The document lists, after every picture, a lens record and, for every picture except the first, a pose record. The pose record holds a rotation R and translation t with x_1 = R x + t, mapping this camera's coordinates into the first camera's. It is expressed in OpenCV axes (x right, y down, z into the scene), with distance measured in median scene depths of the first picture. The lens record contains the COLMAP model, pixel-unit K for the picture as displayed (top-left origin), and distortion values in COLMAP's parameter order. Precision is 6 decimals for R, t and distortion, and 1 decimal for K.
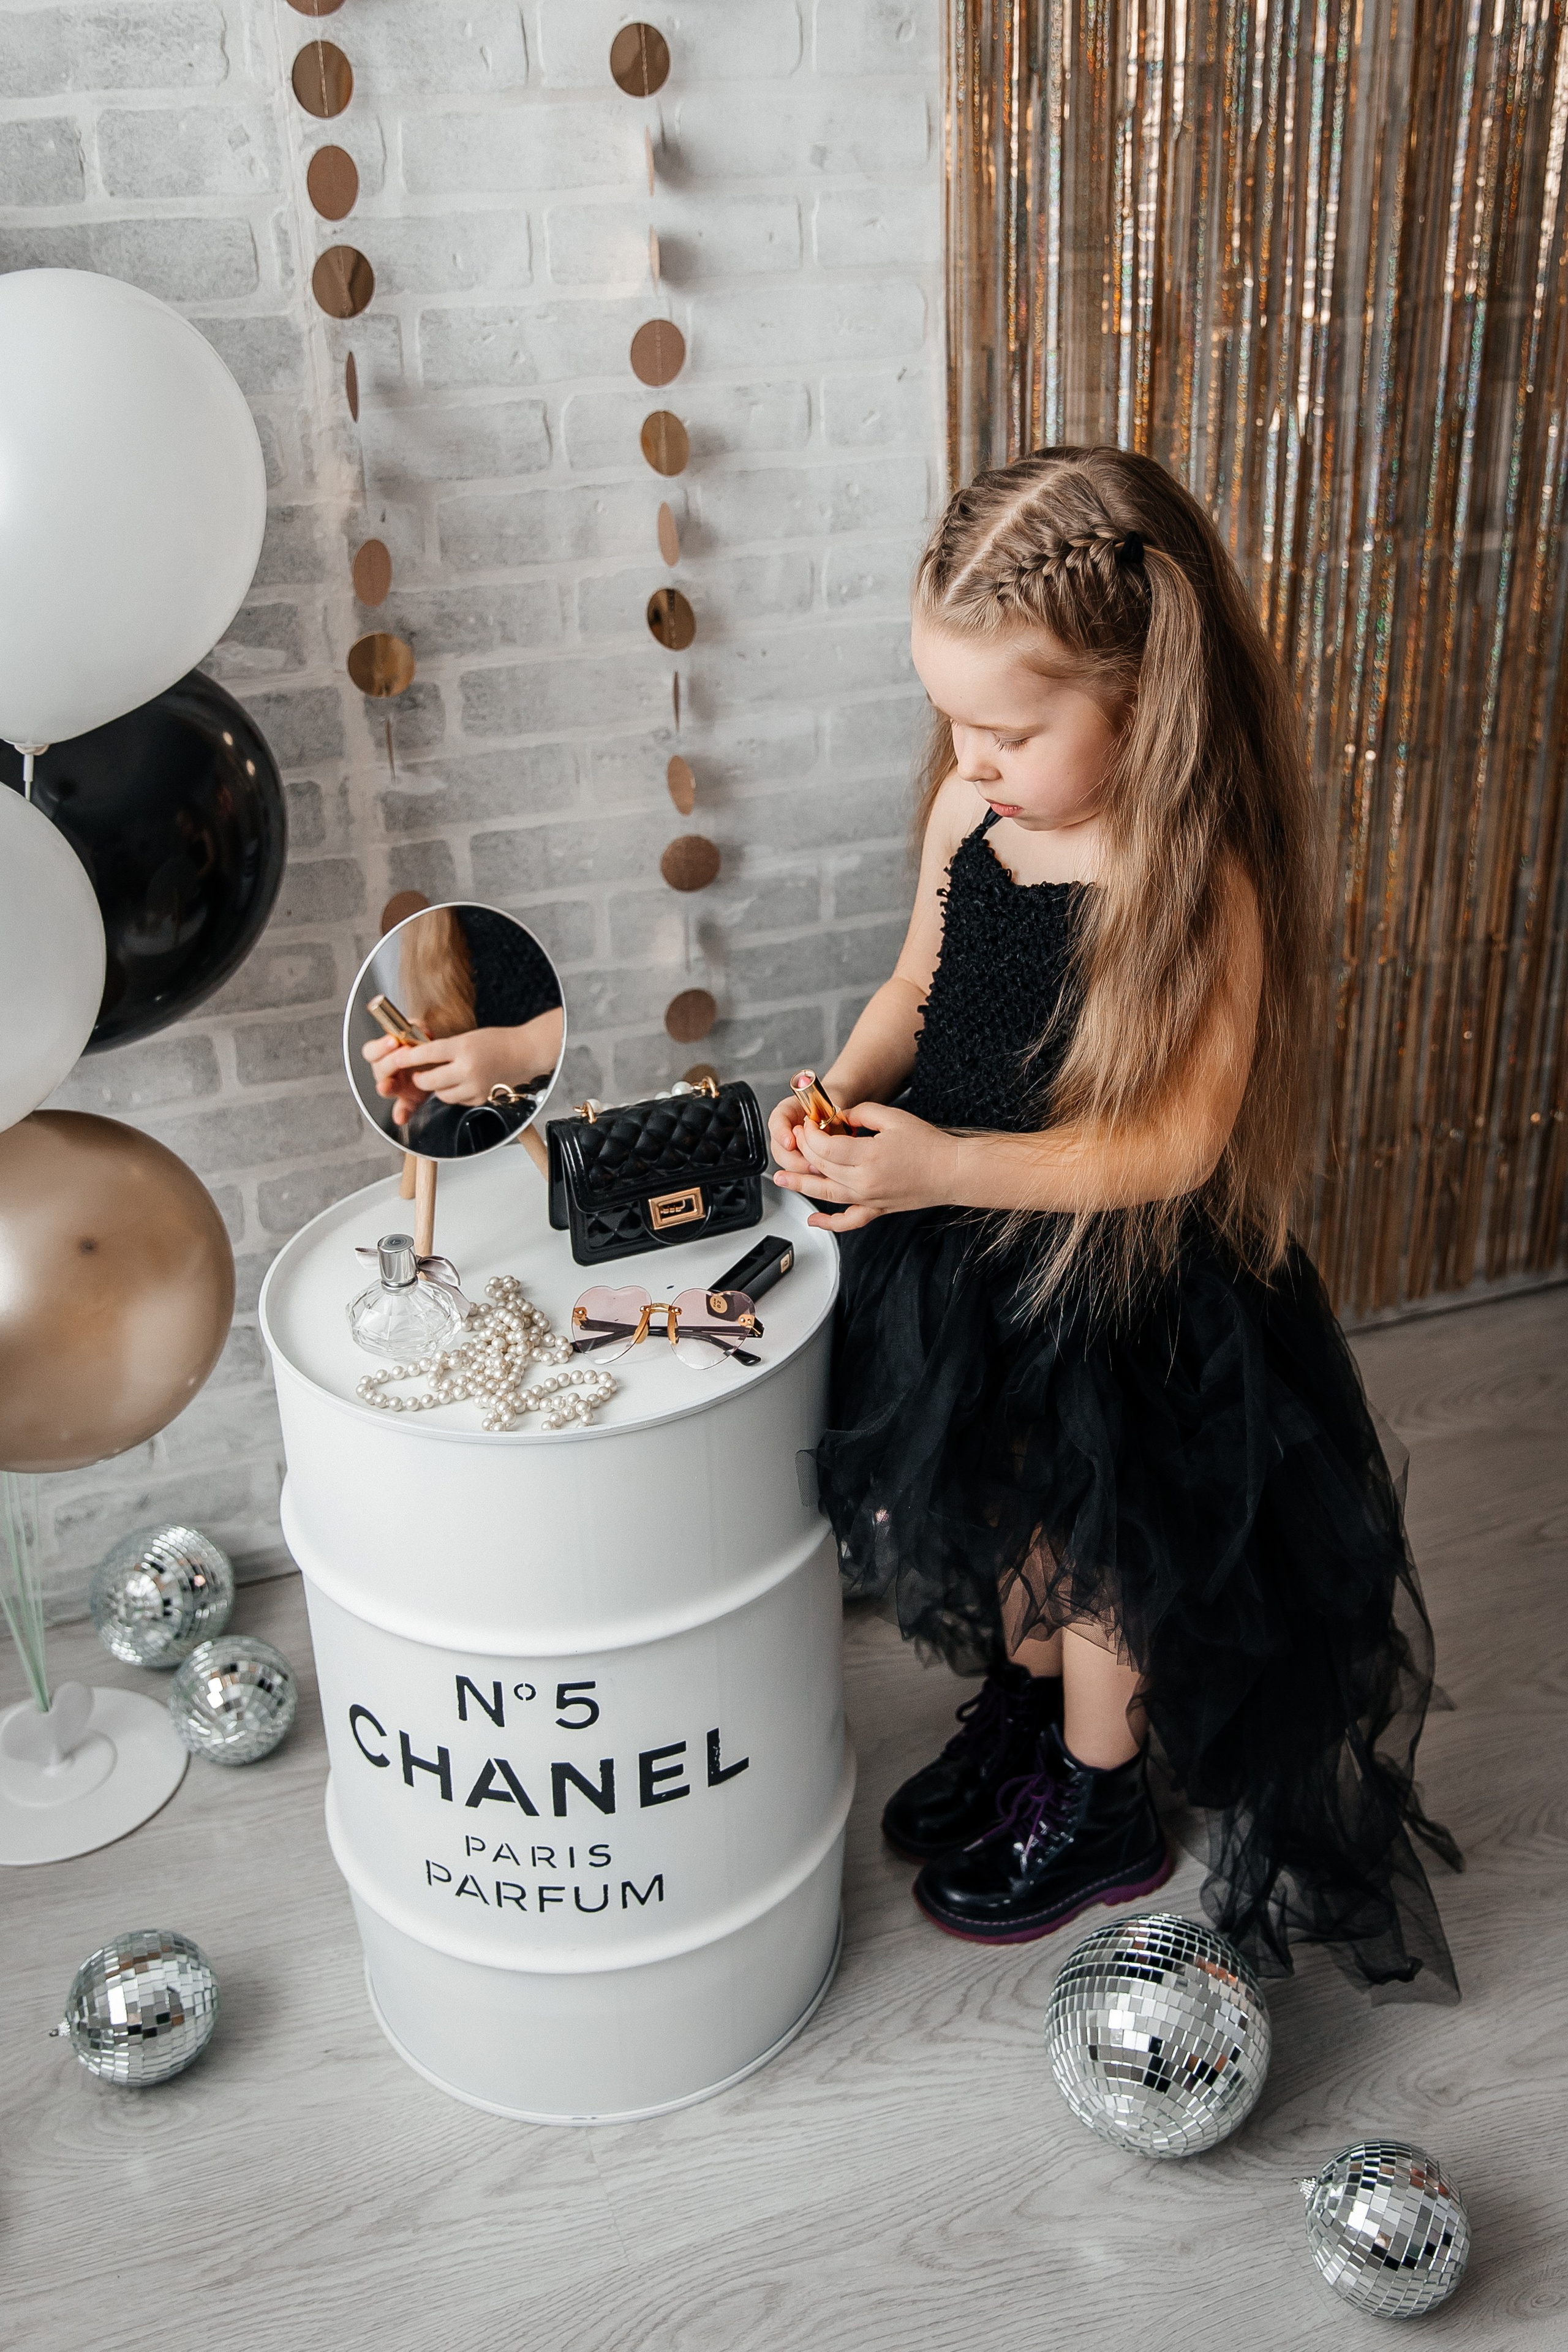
lens RADIAL K [[2365.6, 0, 872.1], [0, 2365.6, 1049.4], [0, 0, 1]] dist [-0.001588, -0.005344]
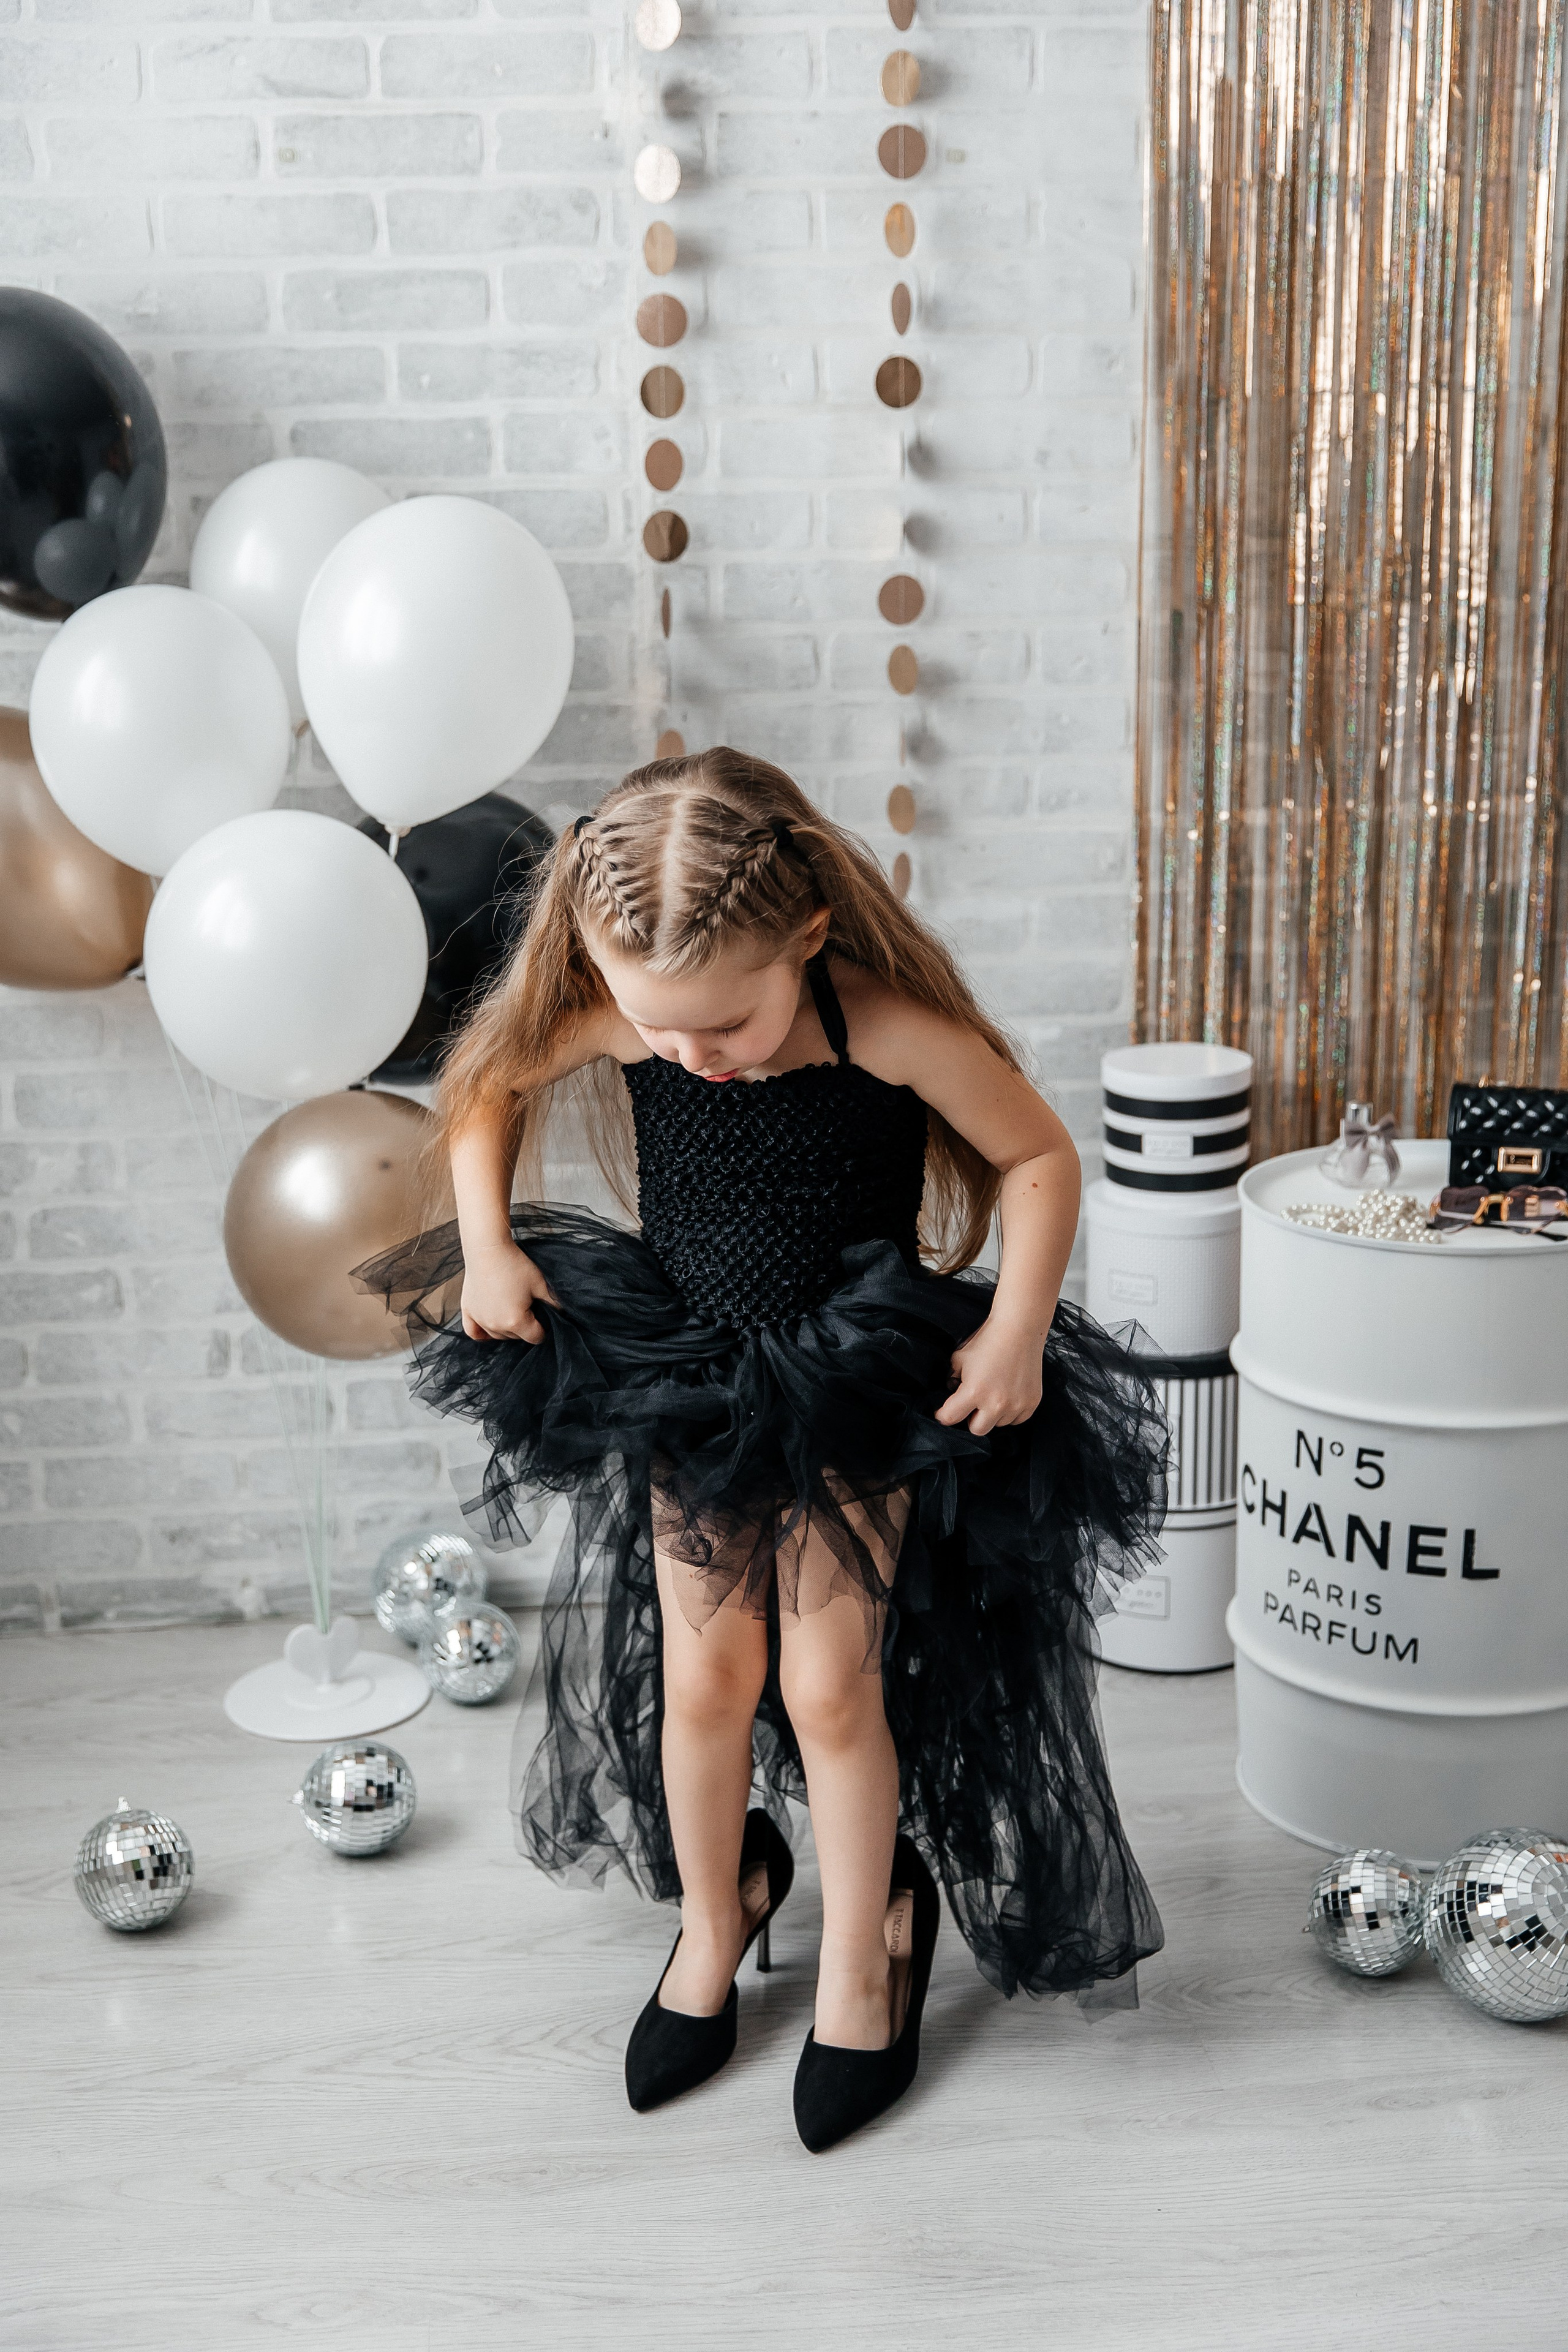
lens RADIAL K [[2910.1, 0, 784.0], [0, 2910.1, 1176.0], [0, 0, 1]] dist [0.005784, 0.006938]
pose [[0.966981, 0.063745, -0.246747, 0.256962], [-0.106465, 0.980720, -0.163868, 0.278886], [0.231544, 0.184727, 0.955125, -0.470834]]
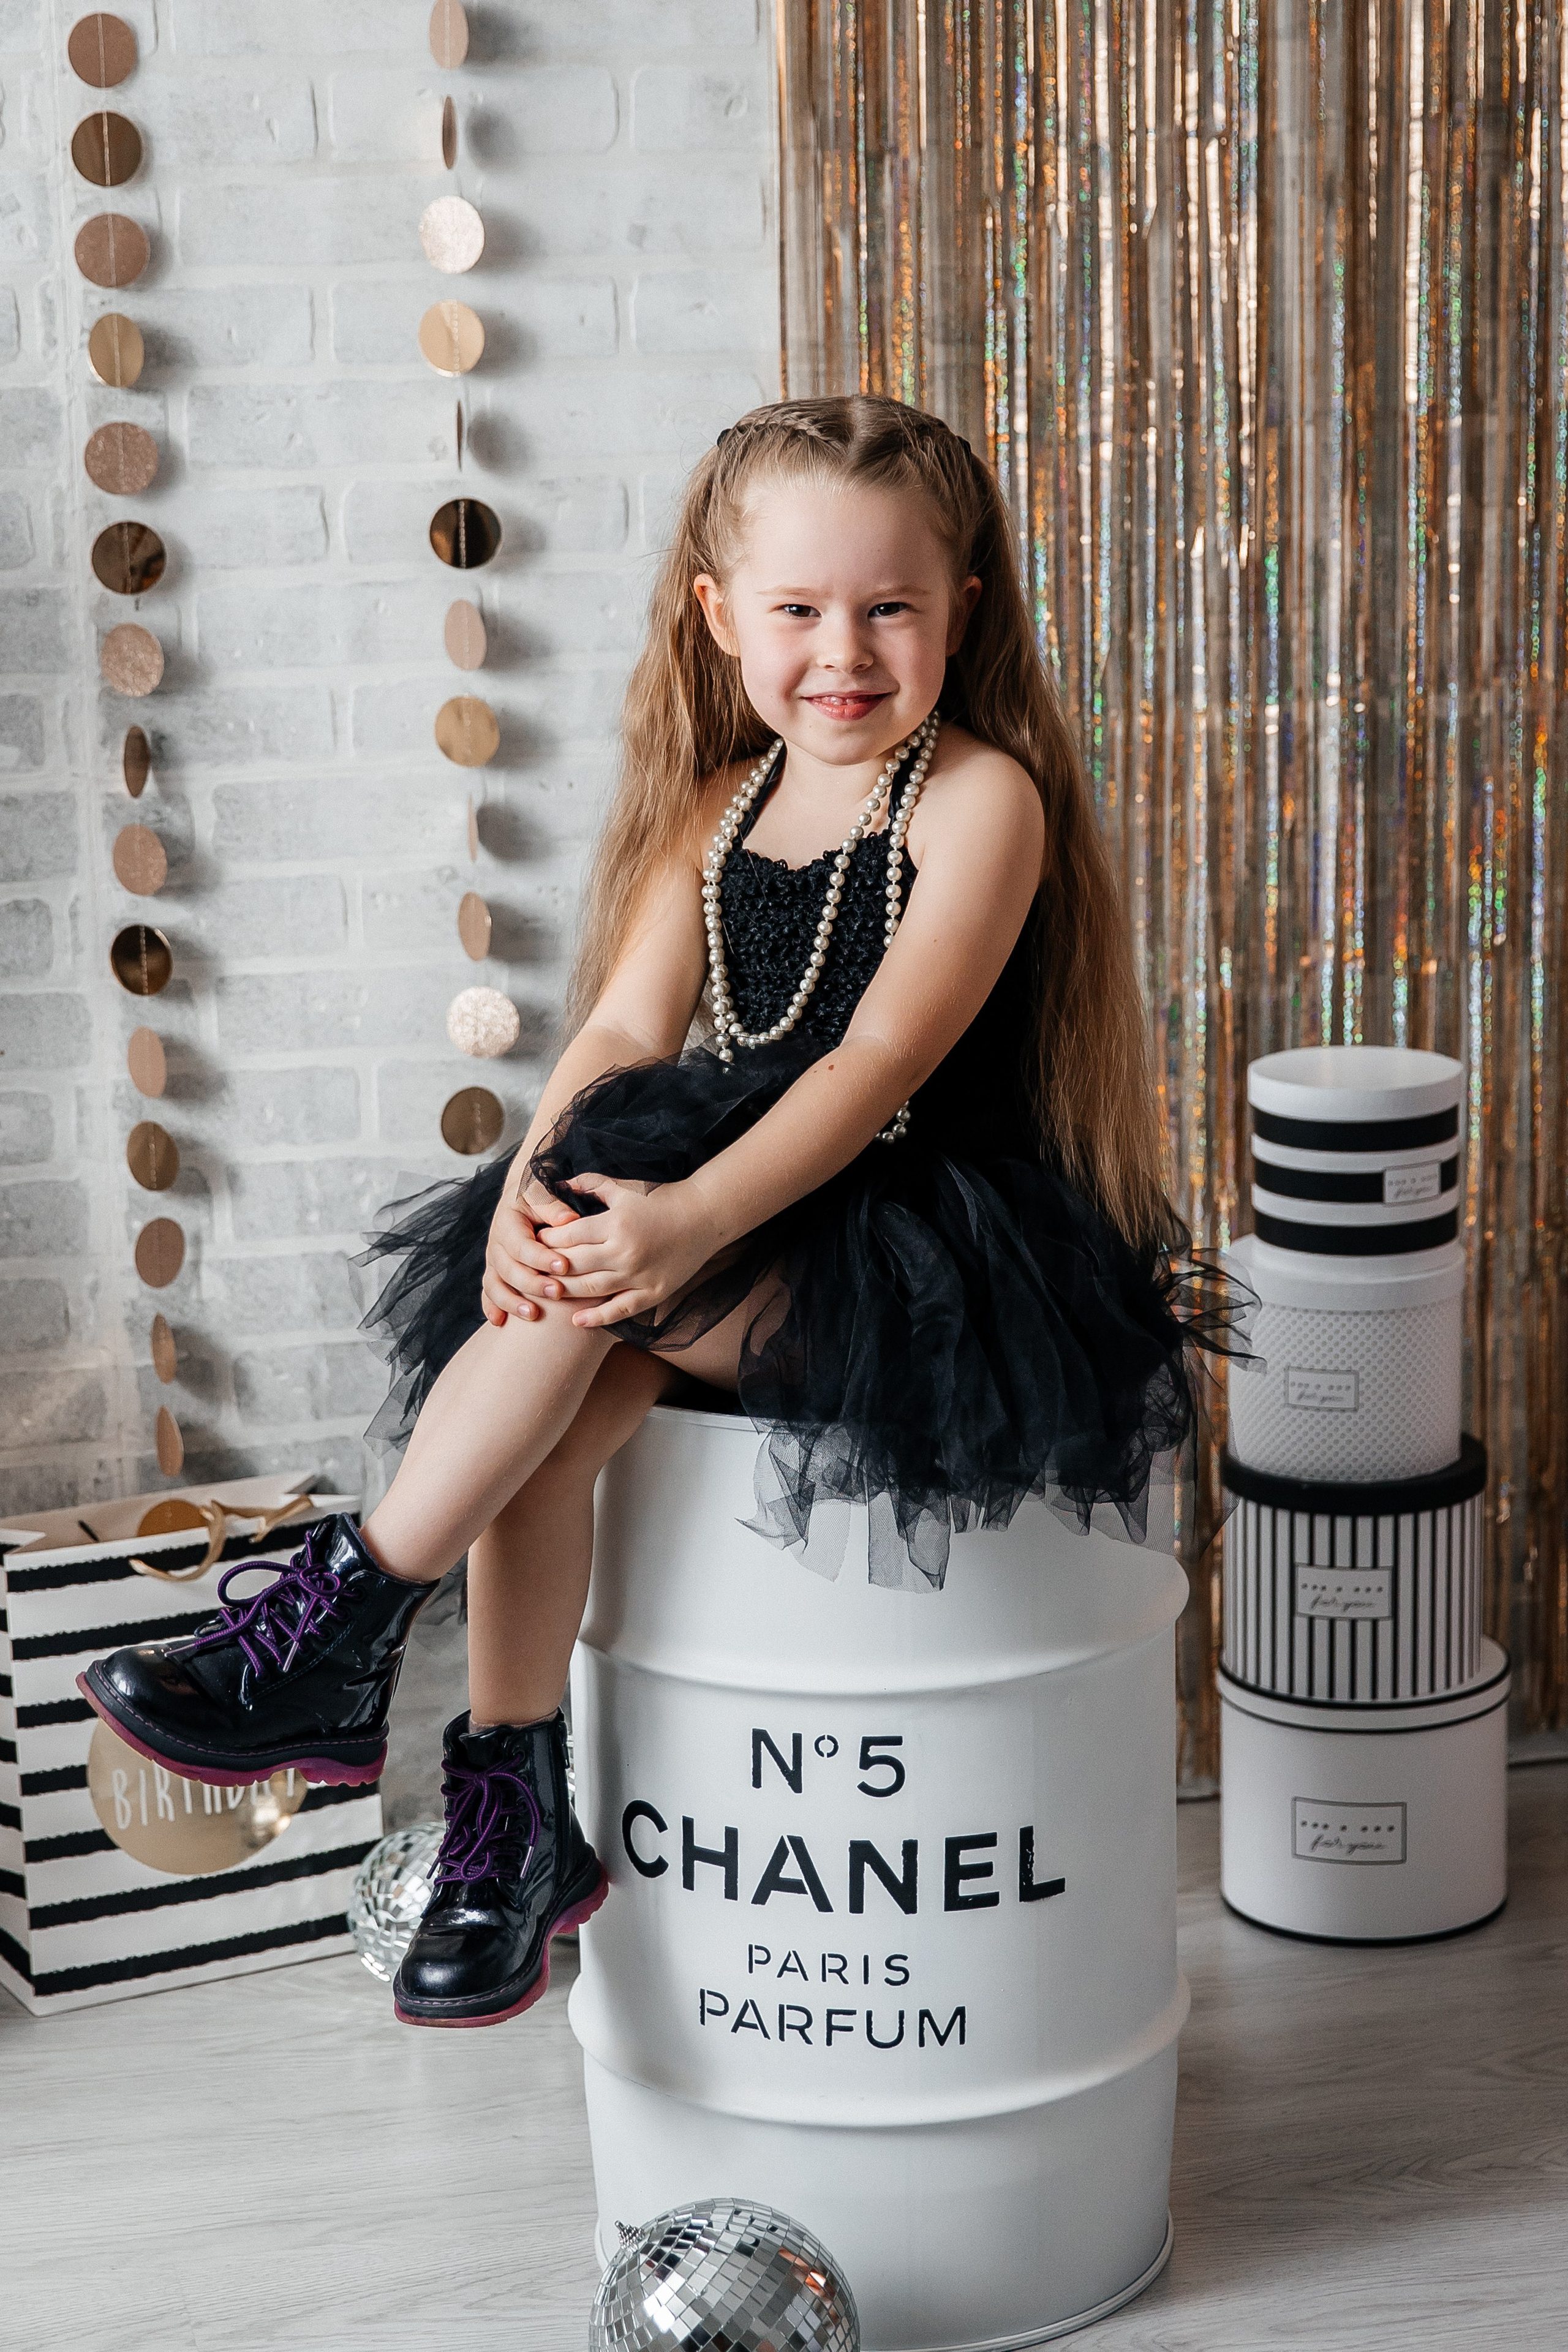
lens RADIAL K [[4933.1, 0, 845.5], [0, 4933.1, 1024.6], [0, 0, 1]] dist [0.008675, -0.103743]
pose [[0.993234, 0.020705, -0.114272, 0.279966], [-0.047600, 0.970108, -0.237961, 0.364610], [0.105929, 0.241791, 0.964529, -0.748956]]
